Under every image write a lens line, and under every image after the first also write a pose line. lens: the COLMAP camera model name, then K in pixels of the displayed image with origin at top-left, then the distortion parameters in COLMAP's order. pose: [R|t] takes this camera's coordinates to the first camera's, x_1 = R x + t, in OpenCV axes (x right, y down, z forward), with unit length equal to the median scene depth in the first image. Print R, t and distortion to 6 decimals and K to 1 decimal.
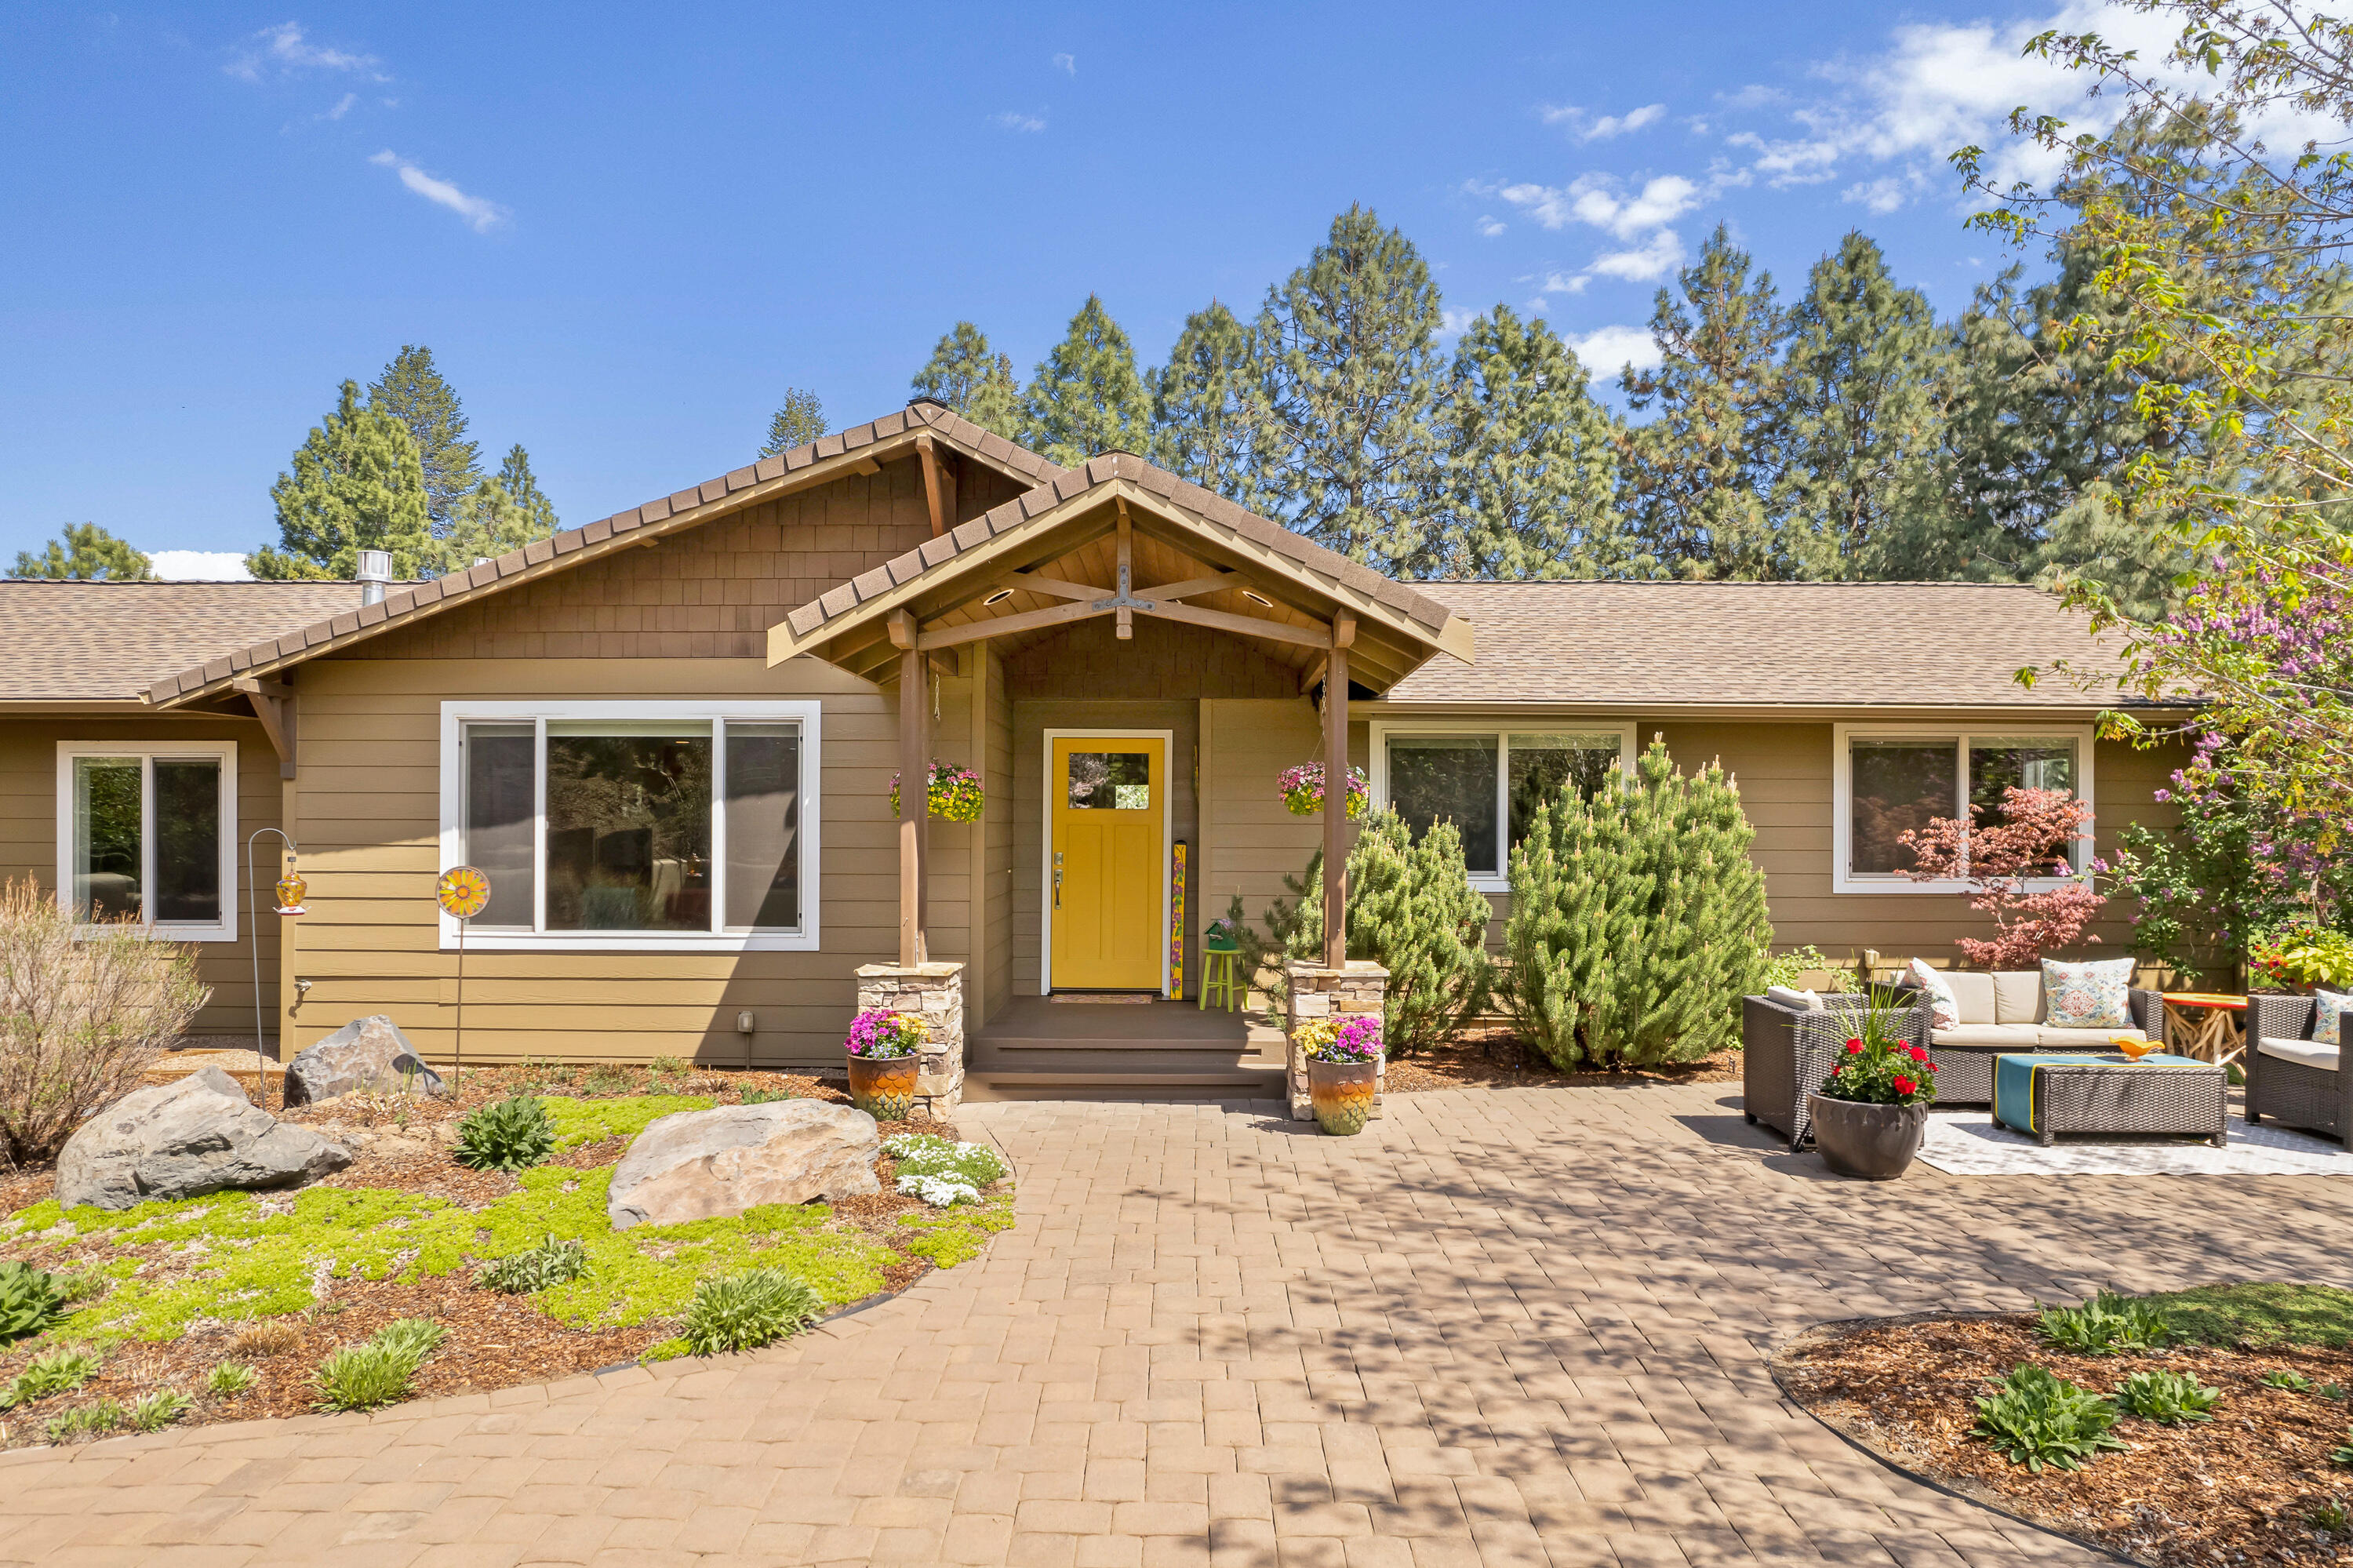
lens RADIAL K [[1497.6, 0, 1273.2], [0, 1497.6, 819.7], [0, 0, 1]] dist [-0.005075, -0.001194]
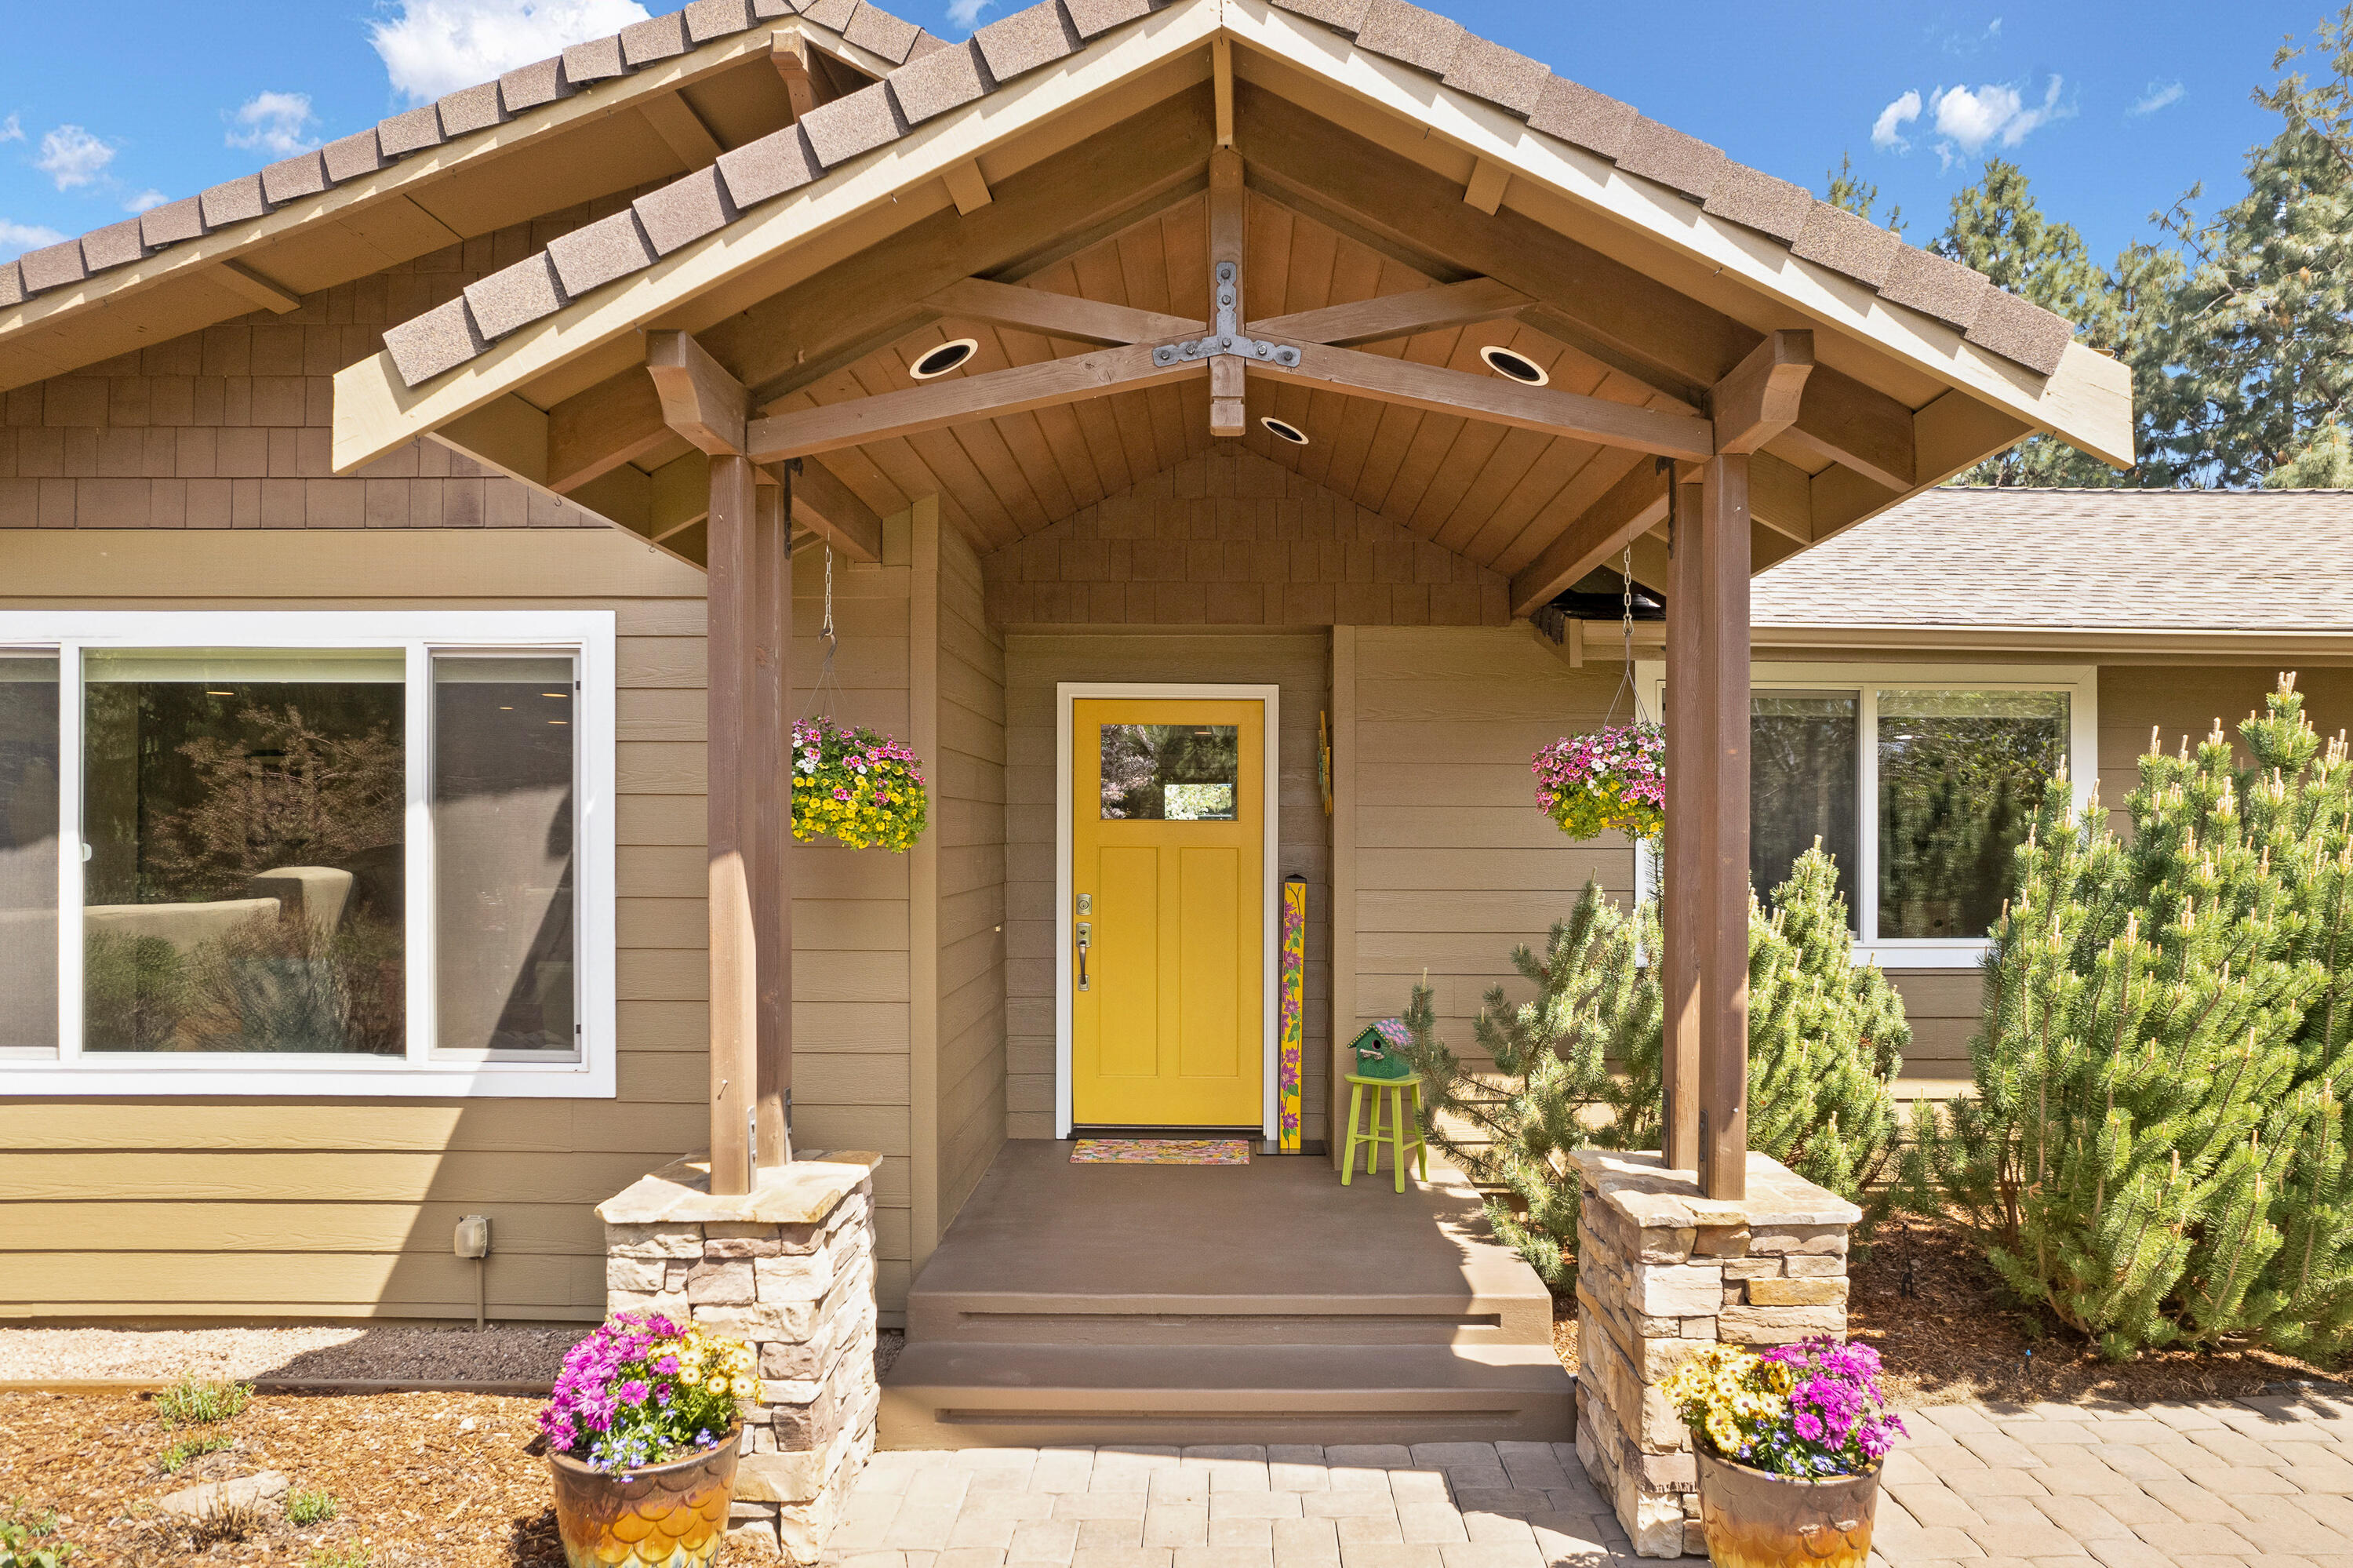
lens RADIAL K [[1482.8, 0, 1360.2], [0, 1482.8, 885.4], [0, 0, 1]] dist [-0.003753, -0.000550]
pose [[0.999284, -0.000881, 0.037815, -0.066785], [-0.000683, 0.999146, 0.041325, -0.006759], [-0.037819, -0.041322, 0.998430, 0.485717]]
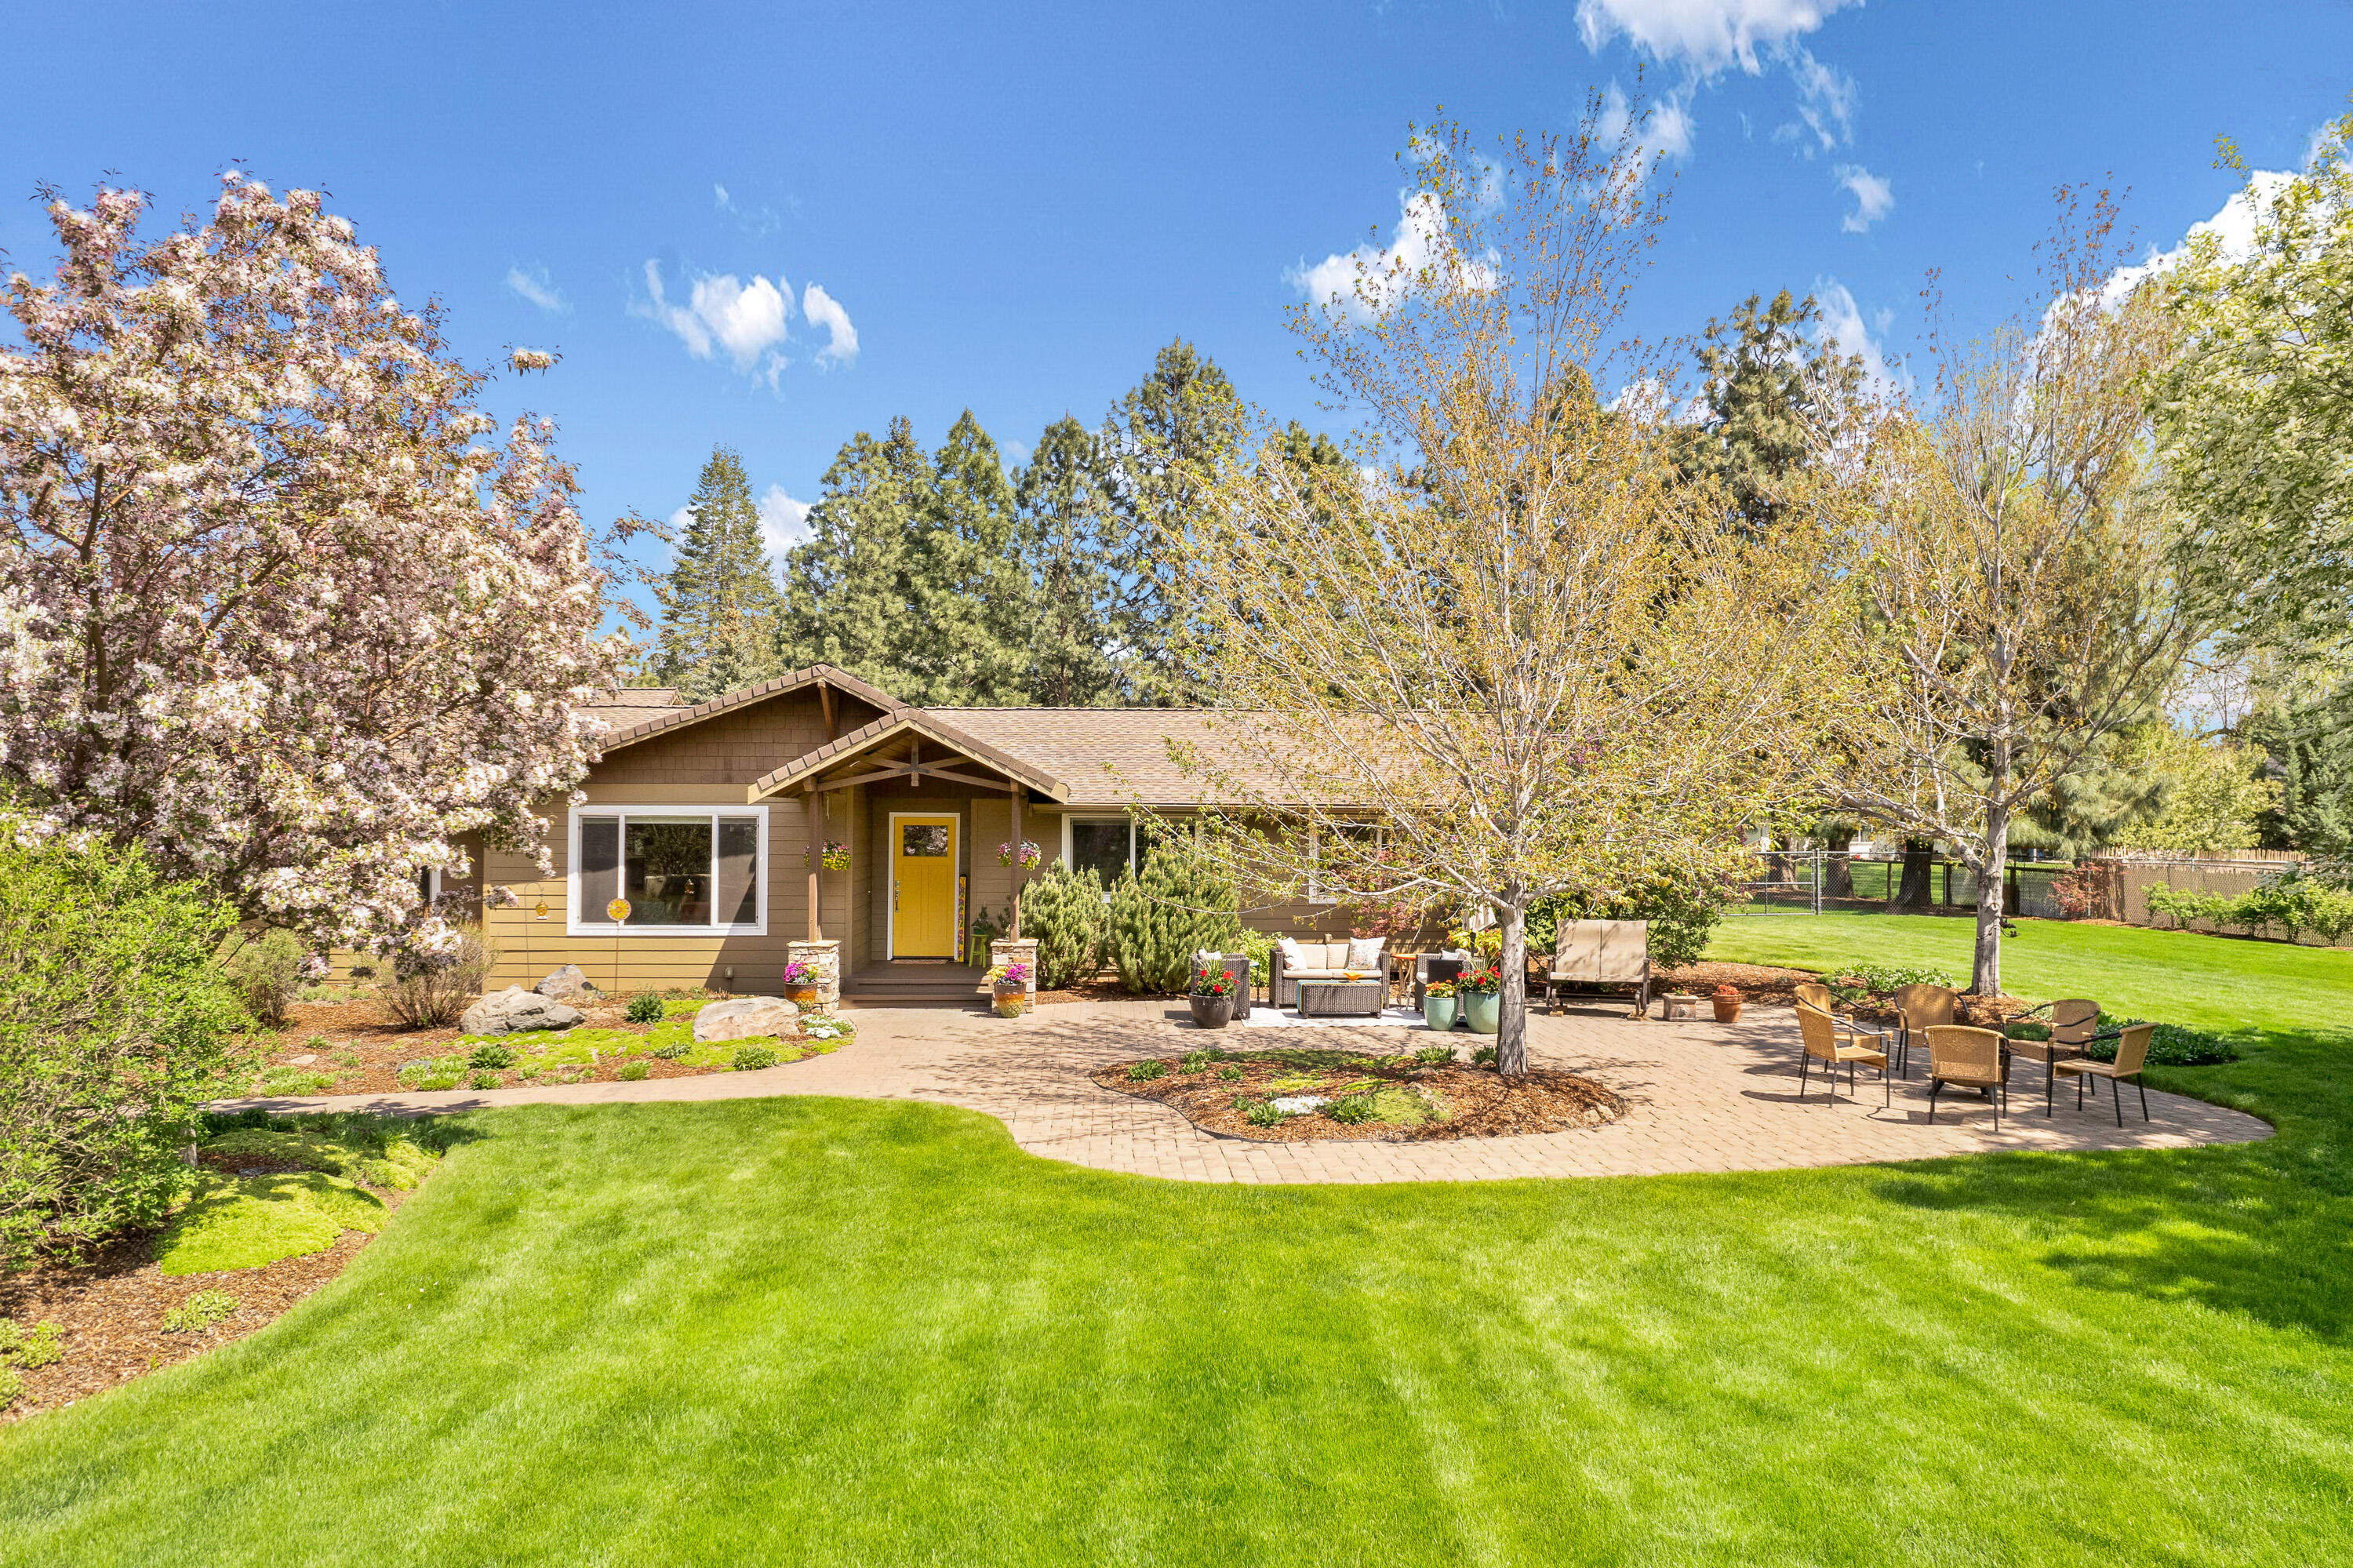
lens RADIAL K [[1469.5, 0, 1176.5], [0, 1469.5, 784.0], [0, 0, 1]] dist [0.020793, -0.000377]
pose [[0.999997, -0.001824, -0.001831, 0.232100], [0.001791, 0.999836, -0.018034, -0.073539], [0.001864, 0.018031, 0.999836, -0.913686]]
